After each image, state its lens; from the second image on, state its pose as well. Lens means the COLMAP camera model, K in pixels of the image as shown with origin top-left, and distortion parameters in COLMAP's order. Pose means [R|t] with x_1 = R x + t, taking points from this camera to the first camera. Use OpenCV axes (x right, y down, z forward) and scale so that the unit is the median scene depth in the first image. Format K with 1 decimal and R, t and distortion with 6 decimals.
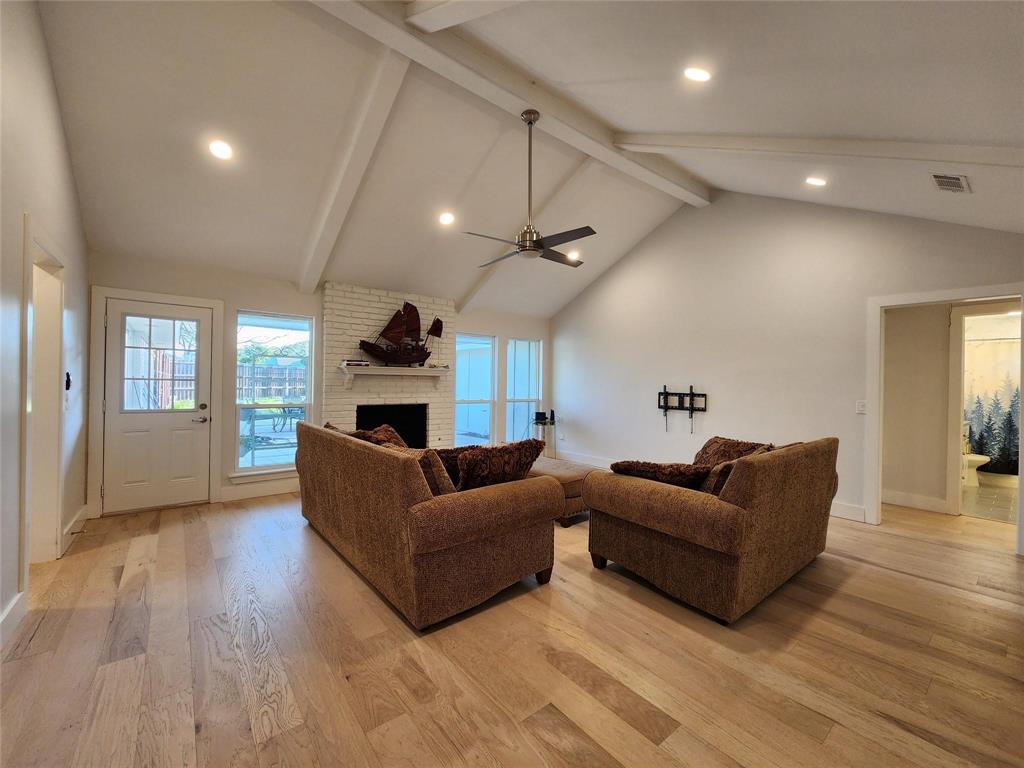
lens RADIAL K [[418.8, 0, 519.9], [0, 418.8, 382.3], [0, 0, 1]] dist [0.005128, -0.001339]
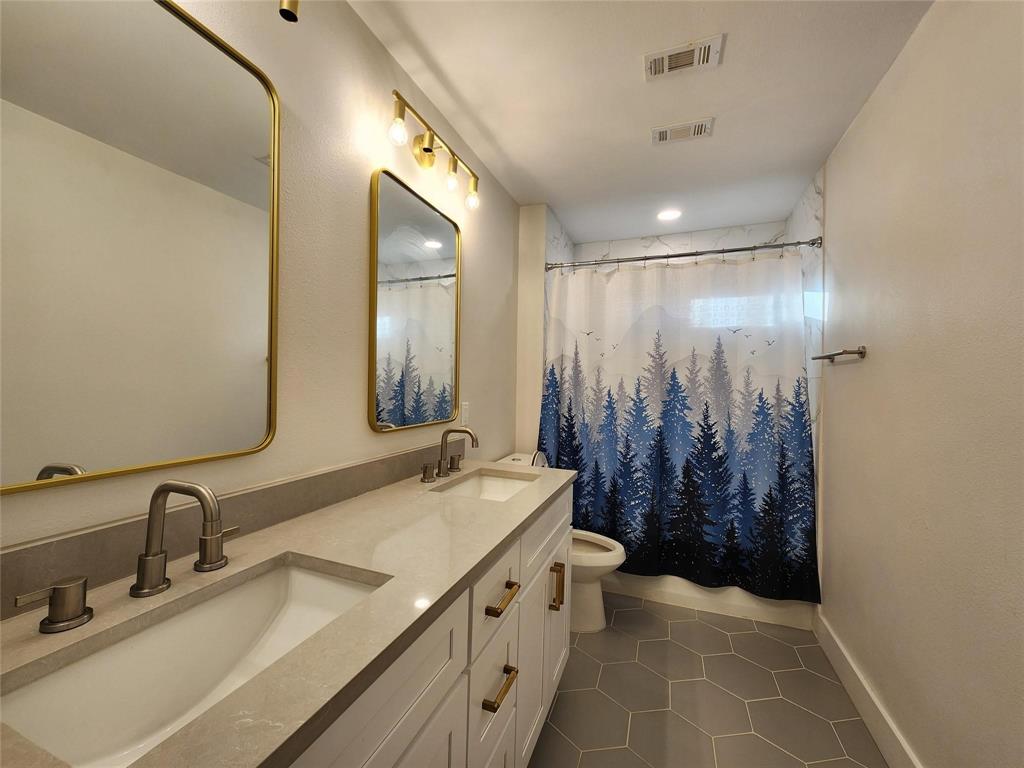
lens RADIAL K [[418.8, 0, 504.5], [0, 418.8, 383.6], [0, 0, 1]] dist [0.005128, -0.001339]
pose [[0.879700, -0.003770, 0.475513, 0.292778], [-0.001489, 0.999942, 0.010683, 0.007625], [-0.475526, -0.010106, 0.879644, 0.249823]]
